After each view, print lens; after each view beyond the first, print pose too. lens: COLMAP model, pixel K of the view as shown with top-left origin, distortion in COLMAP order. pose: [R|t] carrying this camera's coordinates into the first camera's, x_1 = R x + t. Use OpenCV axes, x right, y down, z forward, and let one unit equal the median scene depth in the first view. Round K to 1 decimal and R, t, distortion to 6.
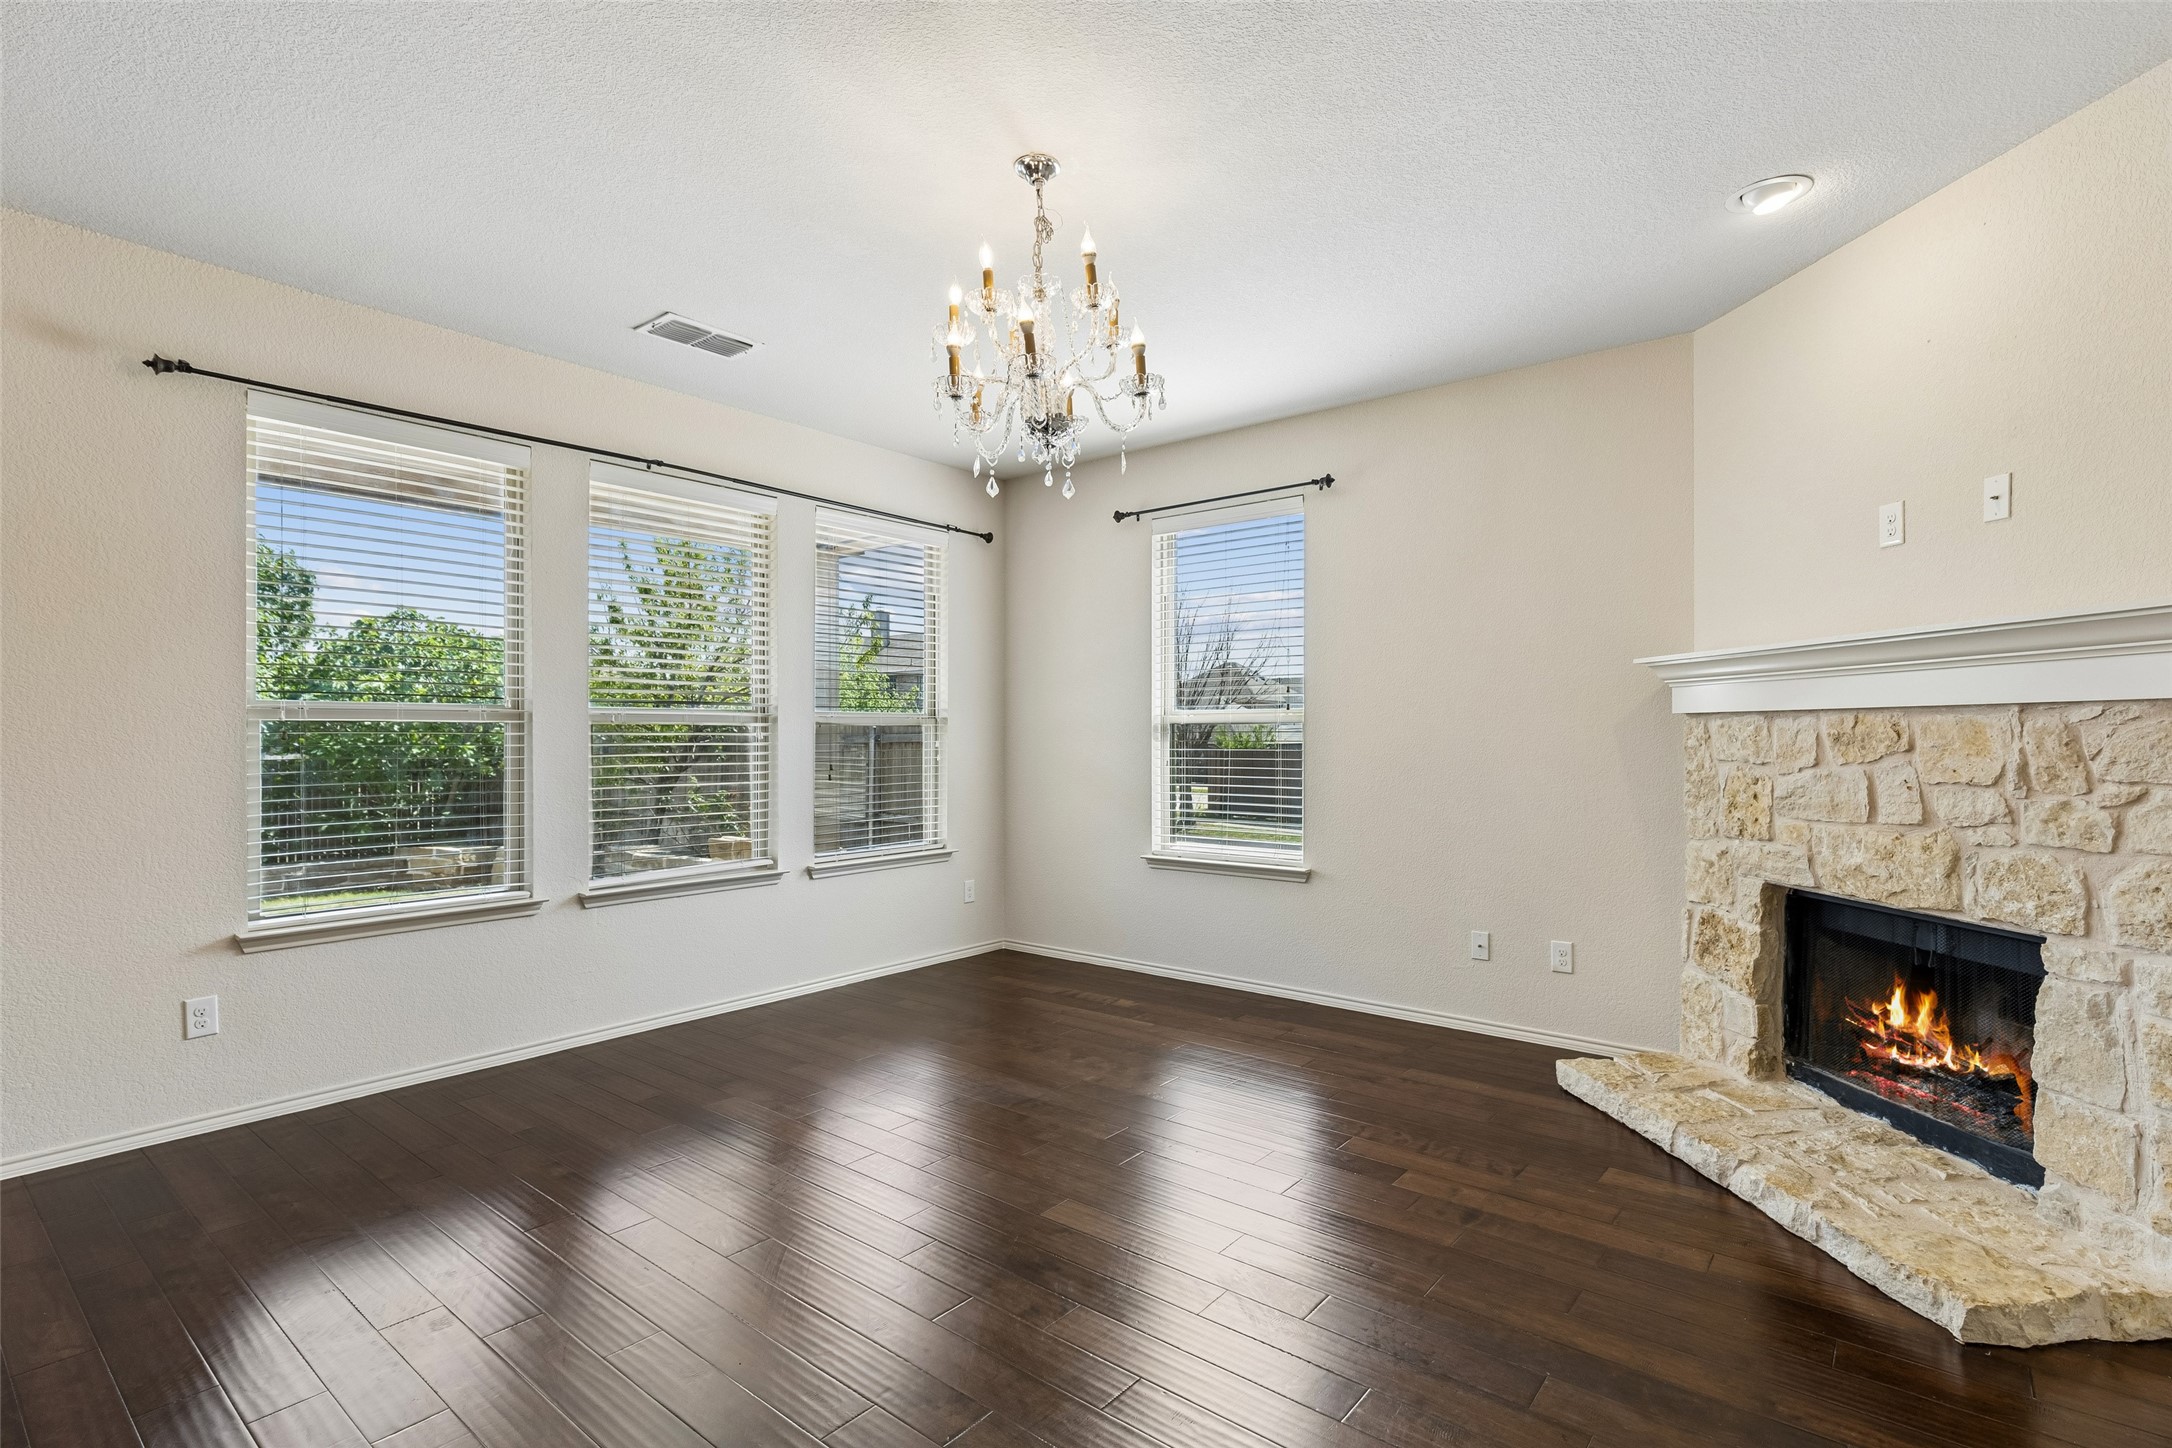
lens RADIAL K [[1020.0, 0, 1069.9], [0, 1020.0, 718.5], [0, 0, 1]] dist [0.000207, 0.000304]
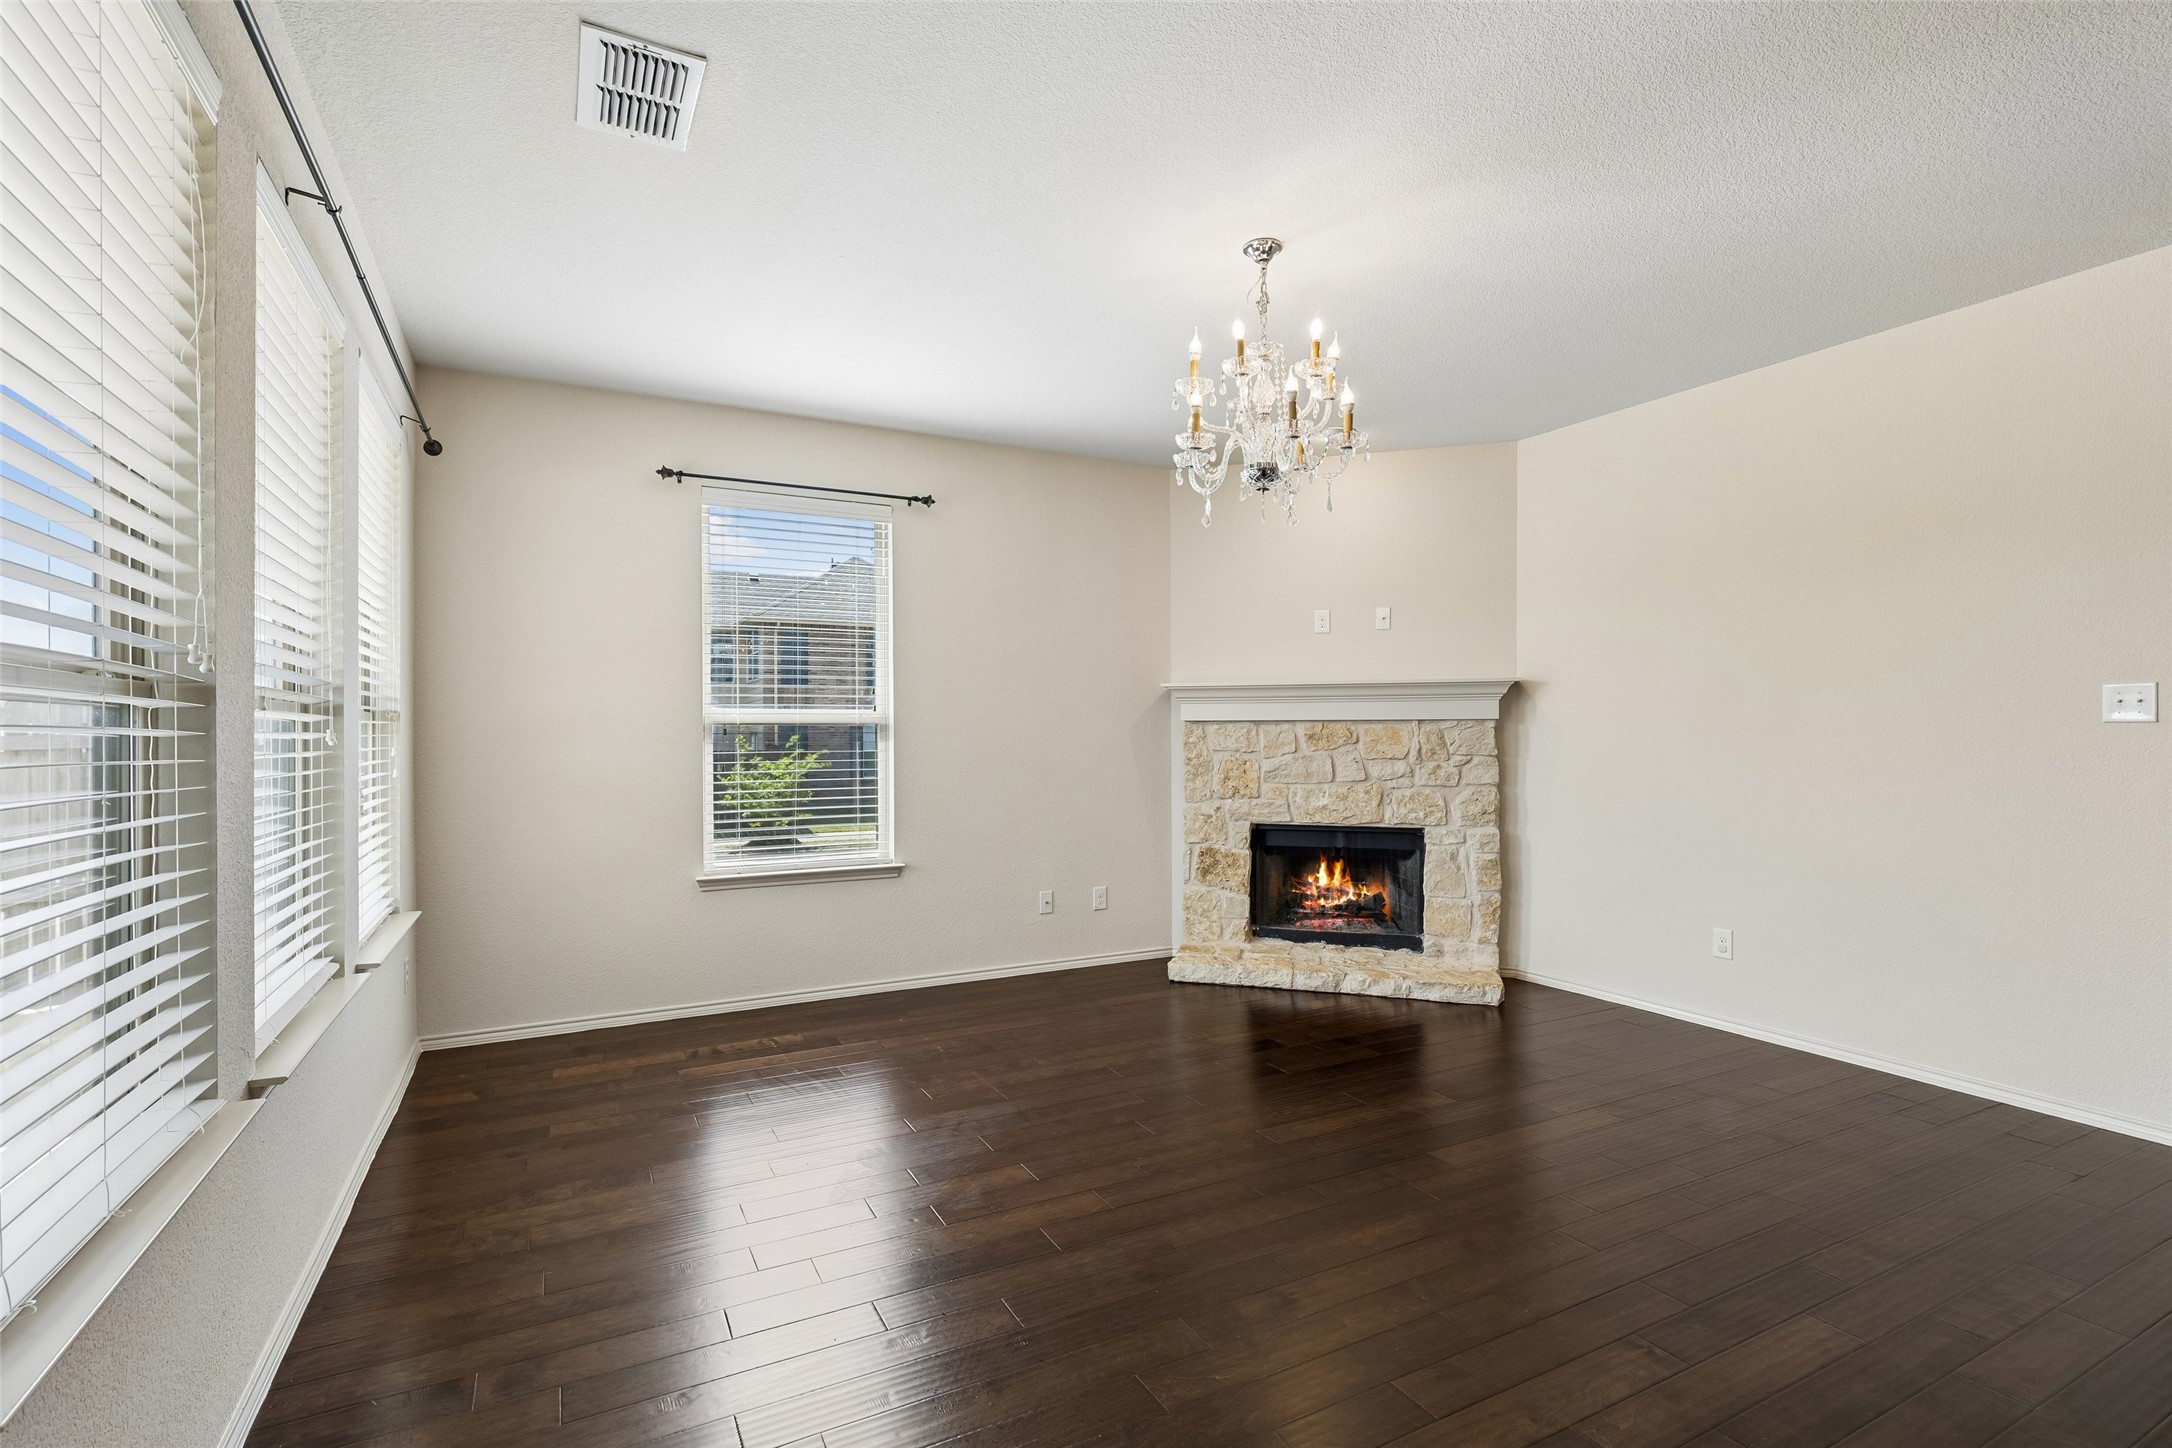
lens RADIAL K [[1020.0, 0, 1084.3], [0, 1020.0, 719.8], [0, 0, 1]] dist [0.000207, 0.000304]
pose [[0.391663, 0.010737, 0.920046, -1.040509], [-0.011496, 0.999911, -0.006775, 0.006649], [-0.920037, -0.007924, 0.391751, 0.650285]]
